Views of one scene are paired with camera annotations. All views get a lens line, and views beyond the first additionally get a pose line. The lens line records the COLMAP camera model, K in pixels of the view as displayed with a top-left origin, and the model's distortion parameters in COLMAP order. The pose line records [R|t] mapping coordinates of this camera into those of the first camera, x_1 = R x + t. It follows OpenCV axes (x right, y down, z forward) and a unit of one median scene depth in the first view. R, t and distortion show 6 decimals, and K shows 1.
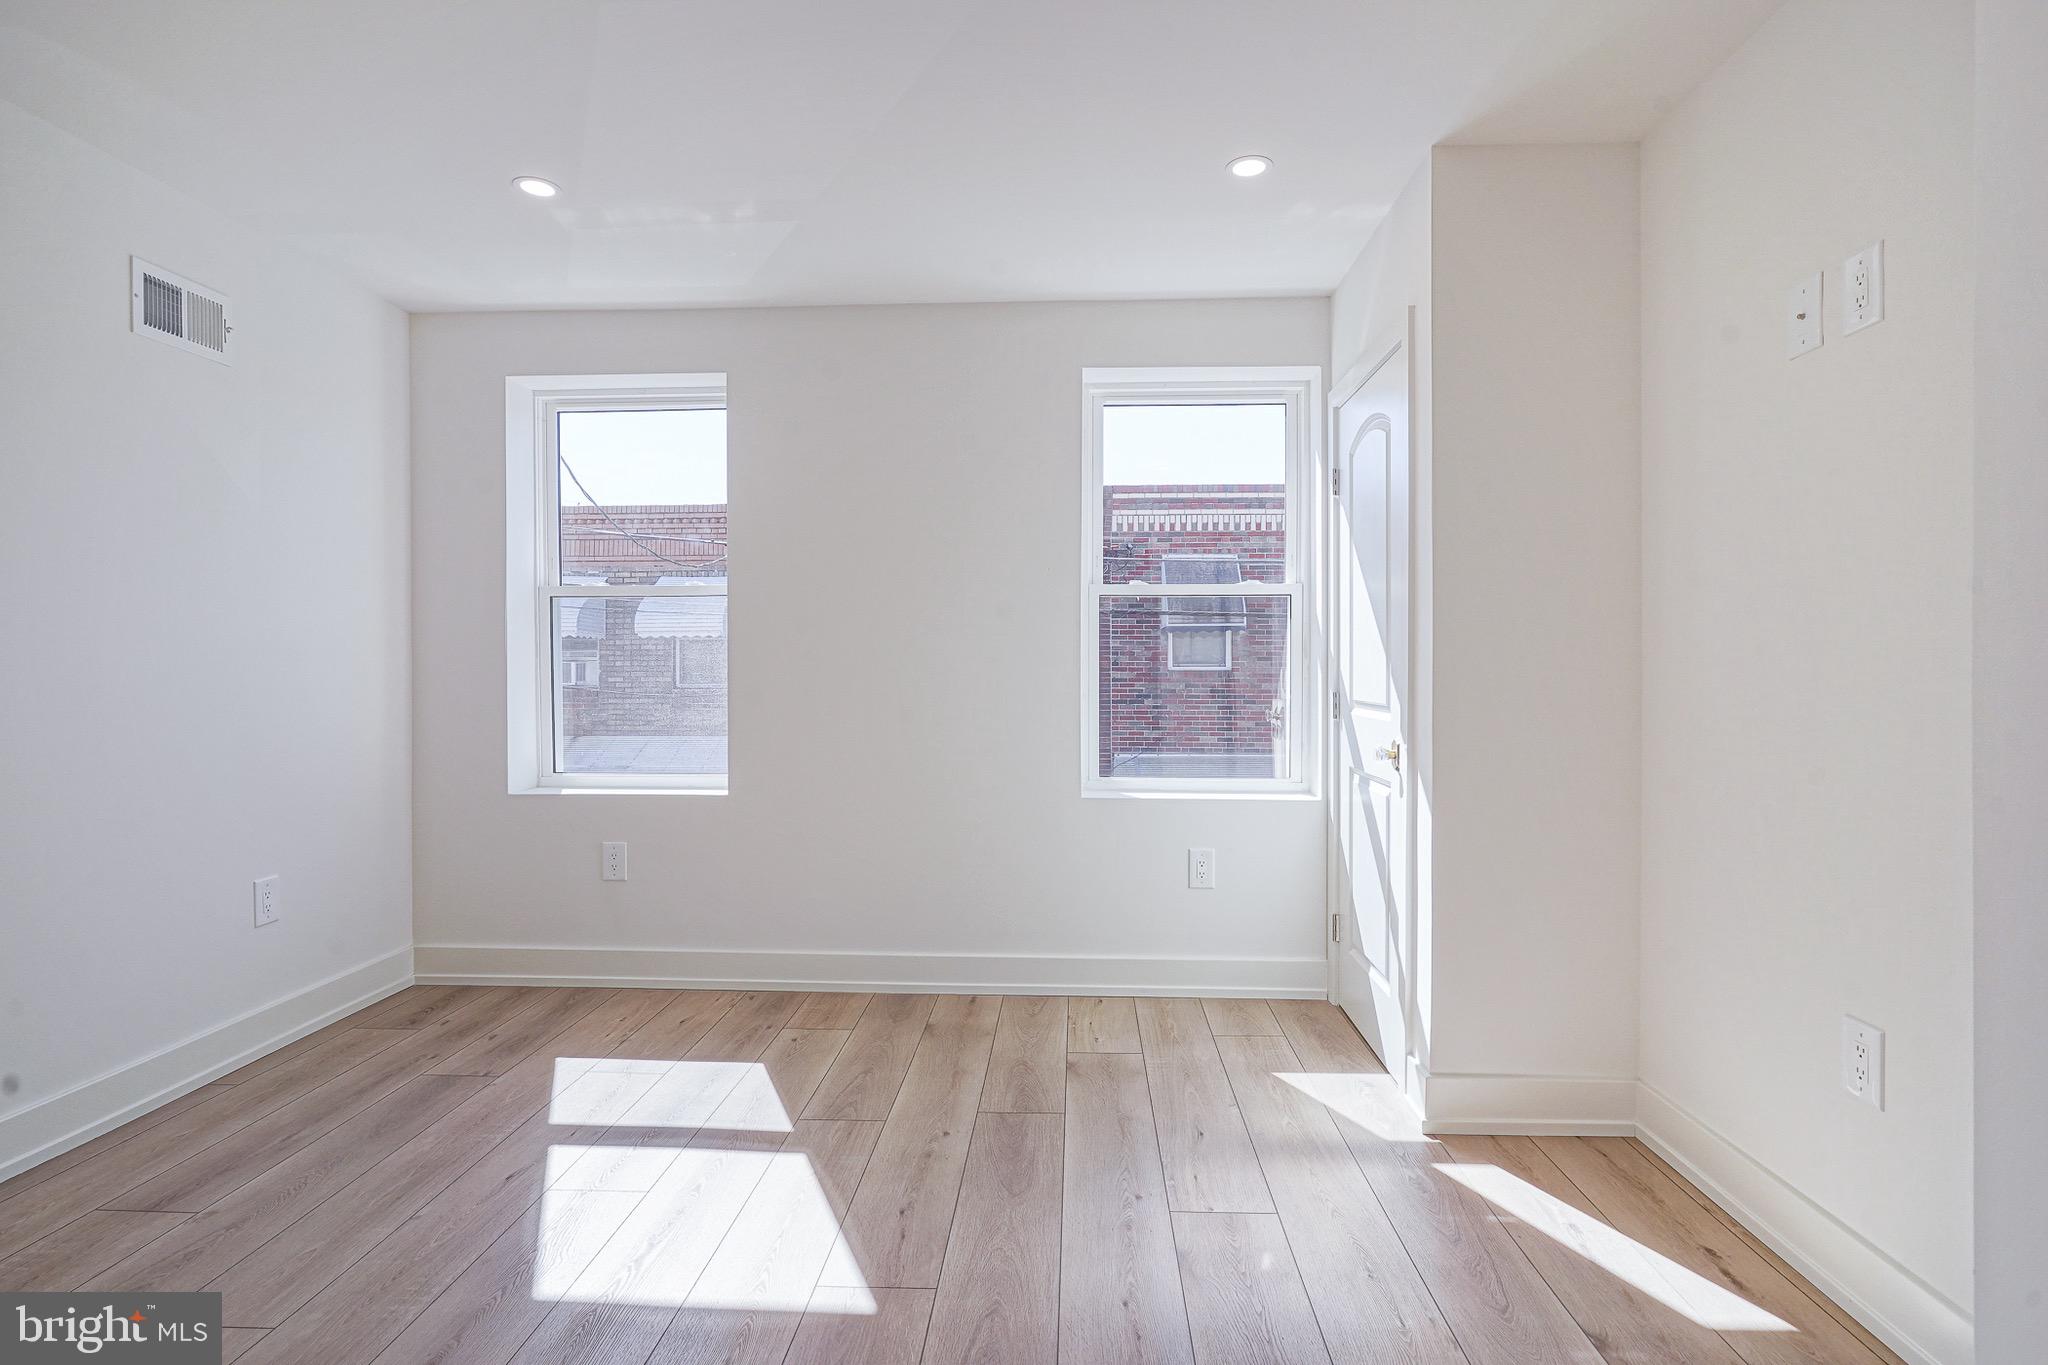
lens RADIAL K [[981.5, 0, 1028.5], [0, 981.5, 671.4], [0, 0, 1]] dist [-0.006289, 0.002939]
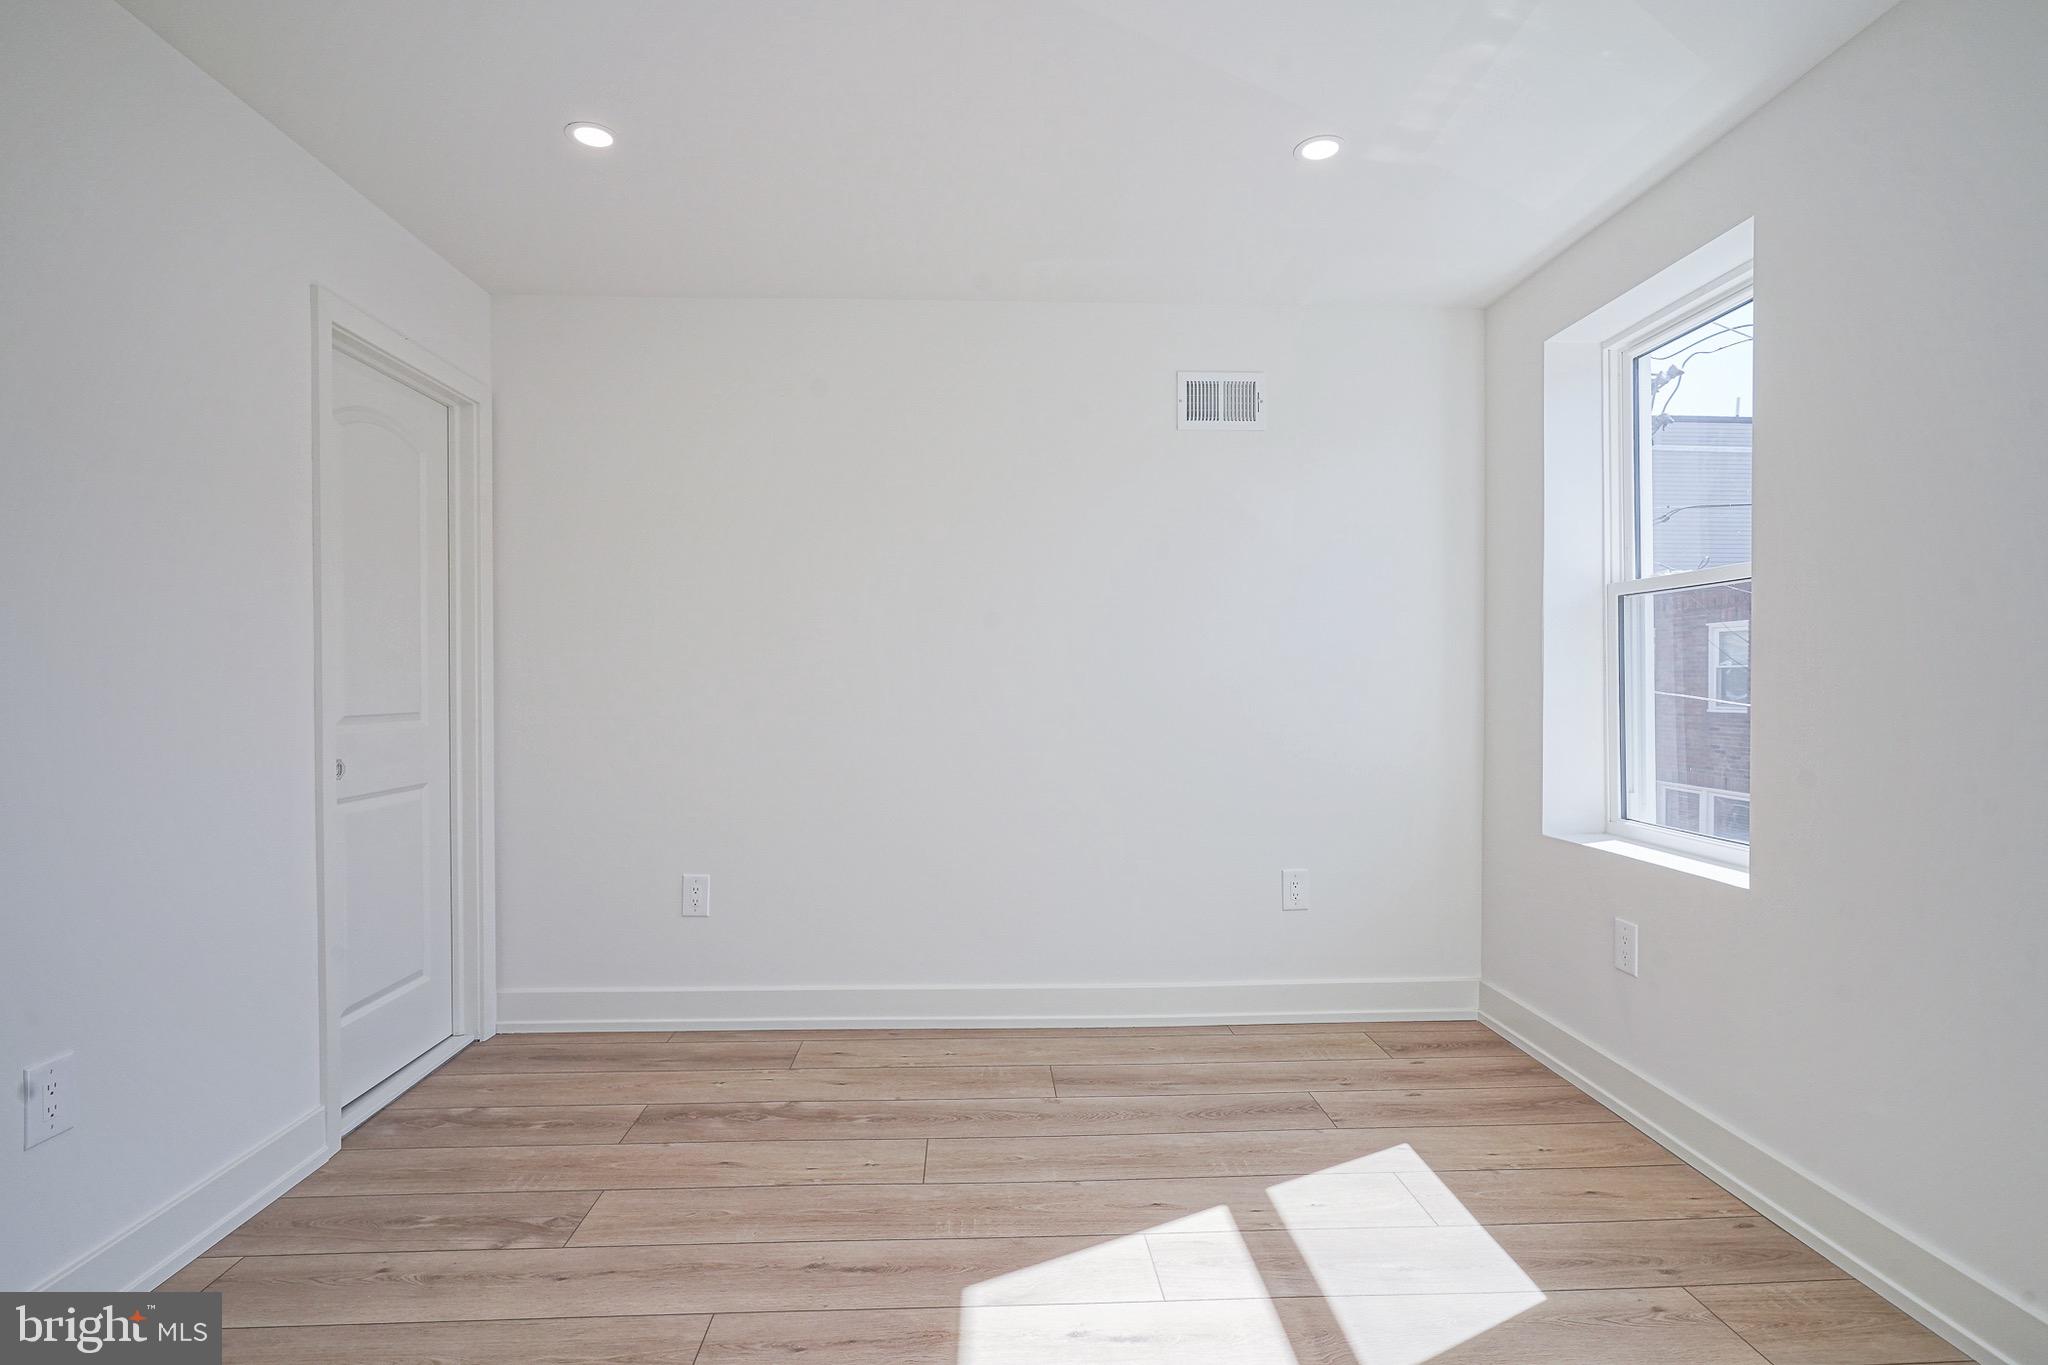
lens RADIAL K [[981.5, 0, 1038.7], [0, 981.5, 692.2], [0, 0, 1]] dist [-0.006289, 0.002939]
pose [[0.105226, 0.010662, -0.994391, 0.322254], [-0.003301, 0.999941, 0.010372, -0.006760], [0.994443, 0.002191, 0.105255, 0.577582]]
